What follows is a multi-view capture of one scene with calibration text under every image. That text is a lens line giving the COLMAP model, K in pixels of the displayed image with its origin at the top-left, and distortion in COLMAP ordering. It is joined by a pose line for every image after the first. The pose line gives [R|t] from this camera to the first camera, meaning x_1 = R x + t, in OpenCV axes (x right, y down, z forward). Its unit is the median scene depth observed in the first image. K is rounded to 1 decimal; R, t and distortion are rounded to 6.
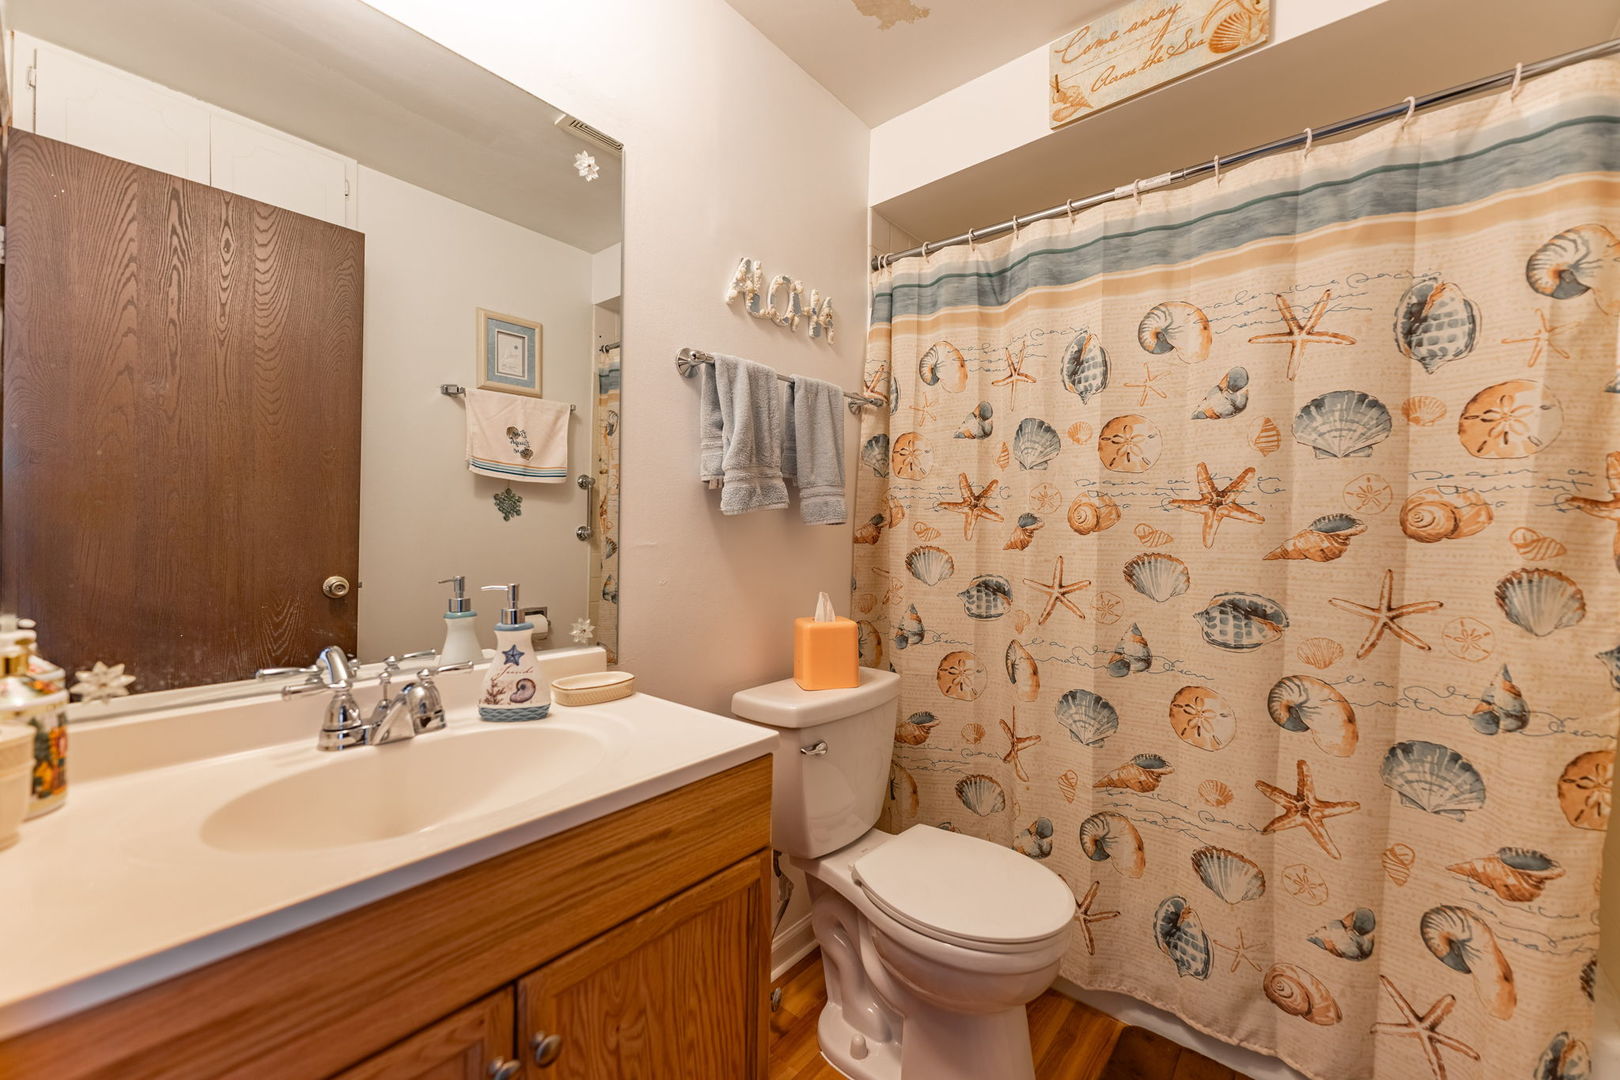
lens RADIAL K [[648.2, 0, 810.0], [0, 648.2, 540.0], [0, 0, 1]] dist [0.001147, 0.000049]
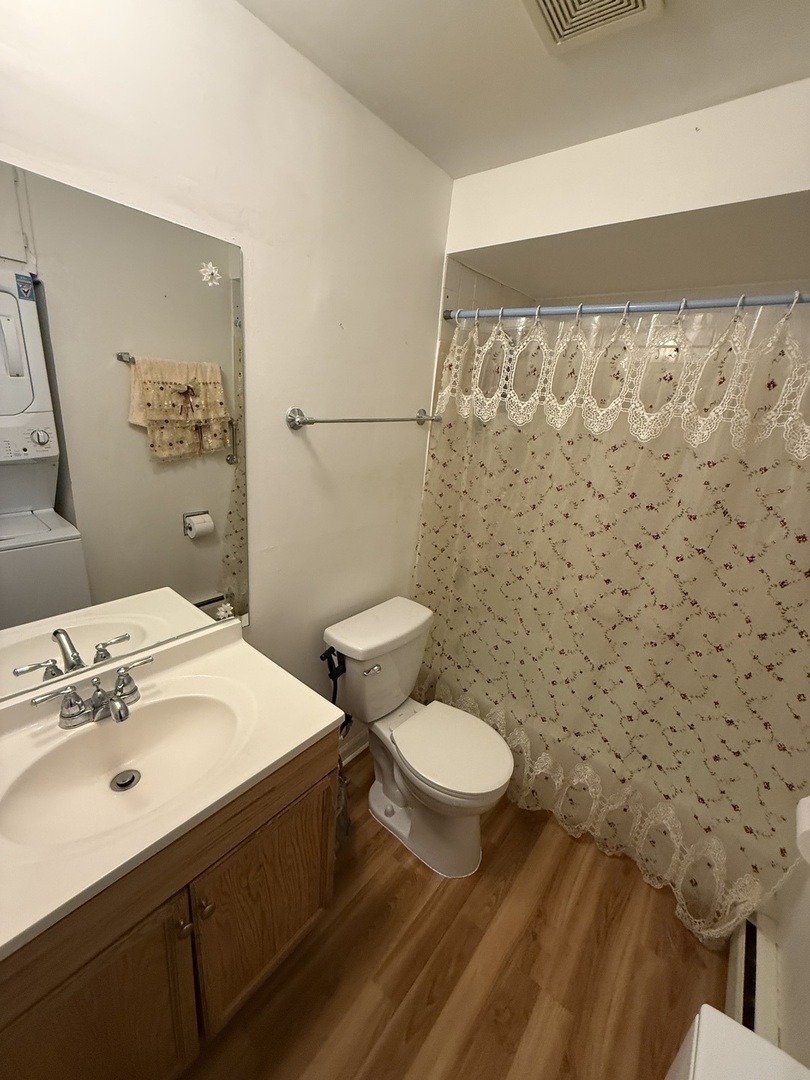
lens RADIAL K [[437.5, 0, 405.0], [0, 437.5, 540.0], [0, 0, 1]] dist [0.000588, -0.000050]
pose [[0.997374, 0.064063, 0.033789, 0.027994], [-0.071180, 0.953209, 0.293814, -0.314055], [-0.013385, -0.295447, 0.955265, 0.039701]]
